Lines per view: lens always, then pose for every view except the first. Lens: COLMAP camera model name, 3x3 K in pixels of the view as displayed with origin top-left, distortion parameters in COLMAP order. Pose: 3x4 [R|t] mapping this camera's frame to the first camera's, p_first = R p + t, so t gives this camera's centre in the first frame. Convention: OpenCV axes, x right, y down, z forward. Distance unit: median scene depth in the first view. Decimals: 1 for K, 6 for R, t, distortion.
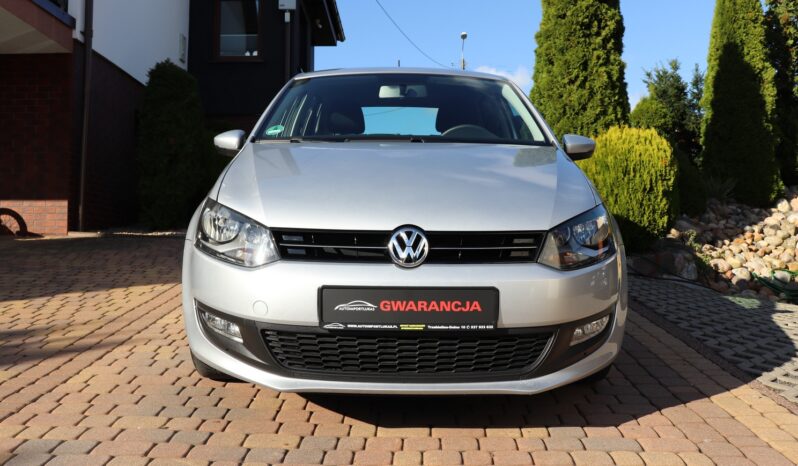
lens RADIAL K [[712.9, 0, 400.8], [0, 712.9, 236.1], [0, 0, 1]] dist [-0.056452, 0.042886]
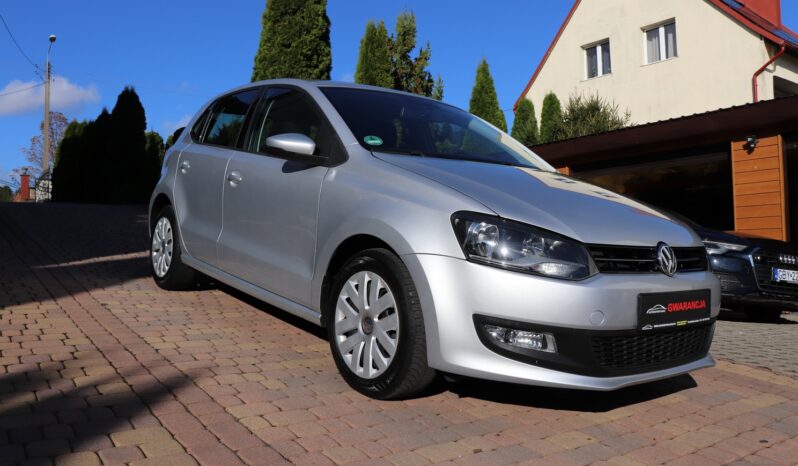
lens RADIAL K [[662.1, 0, 392.5], [0, 662.1, 227.6], [0, 0, 1]] dist [-0.162036, 0.139688]
pose [[0.806340, 0.014324, 0.591278, -0.241993], [-0.000798, 0.999732, -0.023130, -0.003104], [-0.591451, 0.018178, 0.806136, 0.087677]]
